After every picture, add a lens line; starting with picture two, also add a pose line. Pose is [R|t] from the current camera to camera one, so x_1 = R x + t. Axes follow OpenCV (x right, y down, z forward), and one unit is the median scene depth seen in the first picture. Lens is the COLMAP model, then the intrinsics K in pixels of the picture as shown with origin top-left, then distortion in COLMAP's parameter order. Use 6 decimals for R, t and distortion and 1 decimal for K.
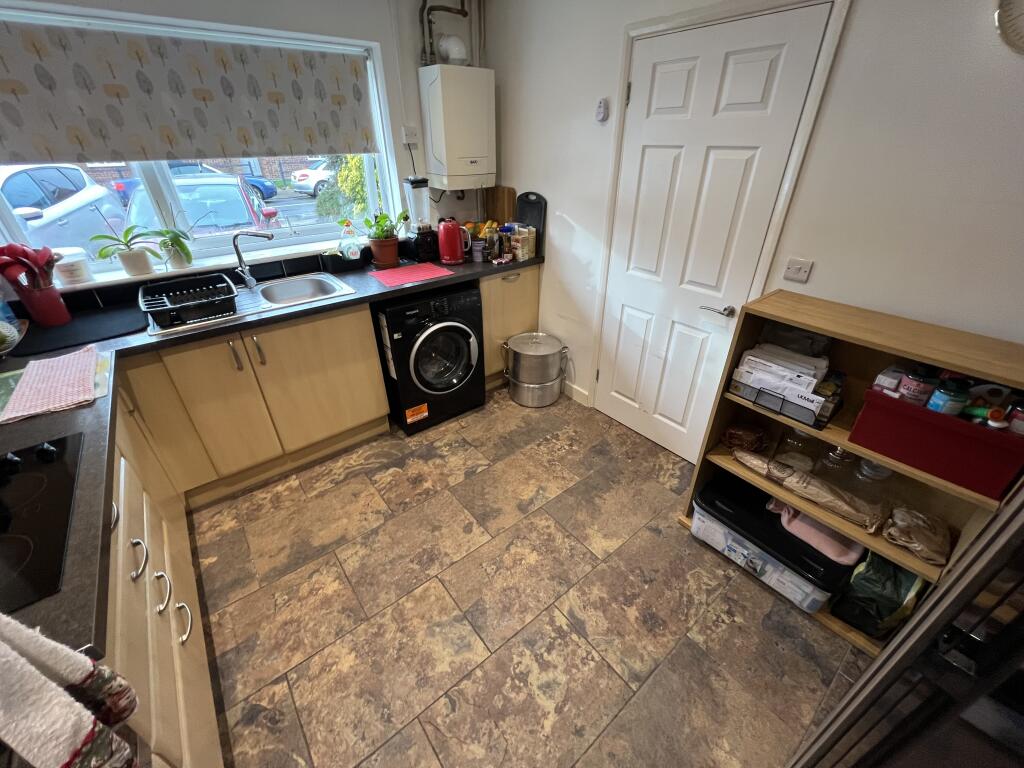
lens RADIAL K [[412.5, 0, 512.0], [0, 412.5, 384.0], [0, 0, 1]] dist [-0.007086, -0.000315]
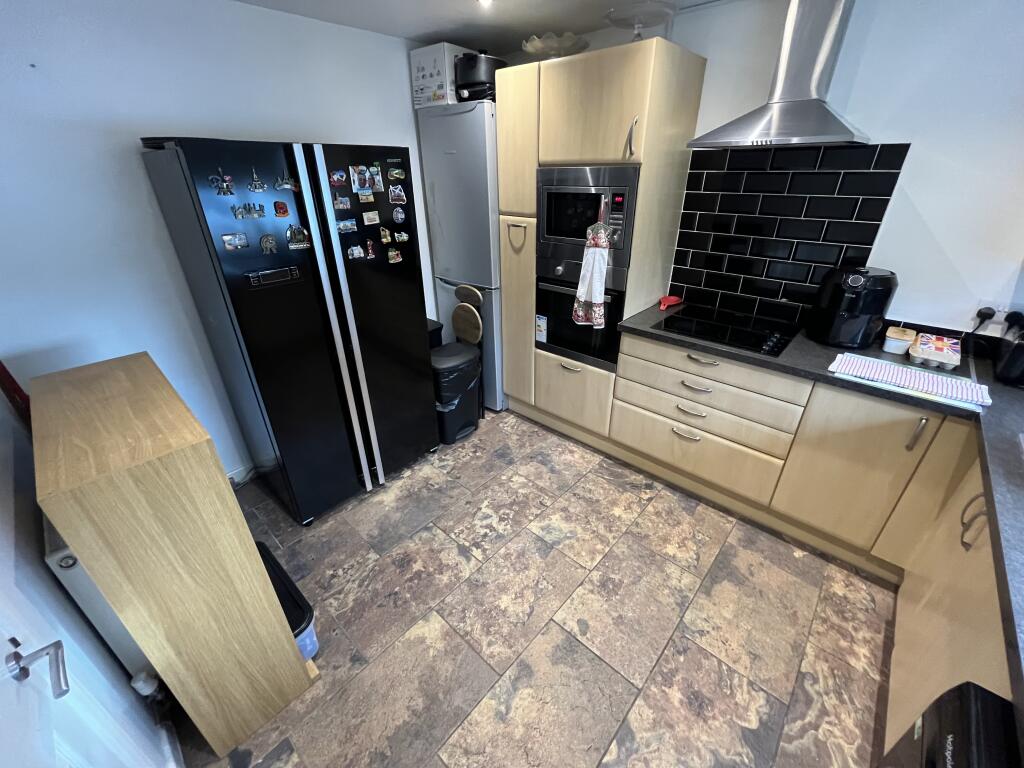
lens RADIAL K [[412.5, 0, 512.0], [0, 412.5, 384.0], [0, 0, 1]] dist [-0.007086, -0.000315]
pose [[-0.988035, 0.083558, -0.129637, 0.120009], [-0.065629, 0.532861, 0.843654, -0.697797], [0.139572, 0.842068, -0.521001, 1.114810]]
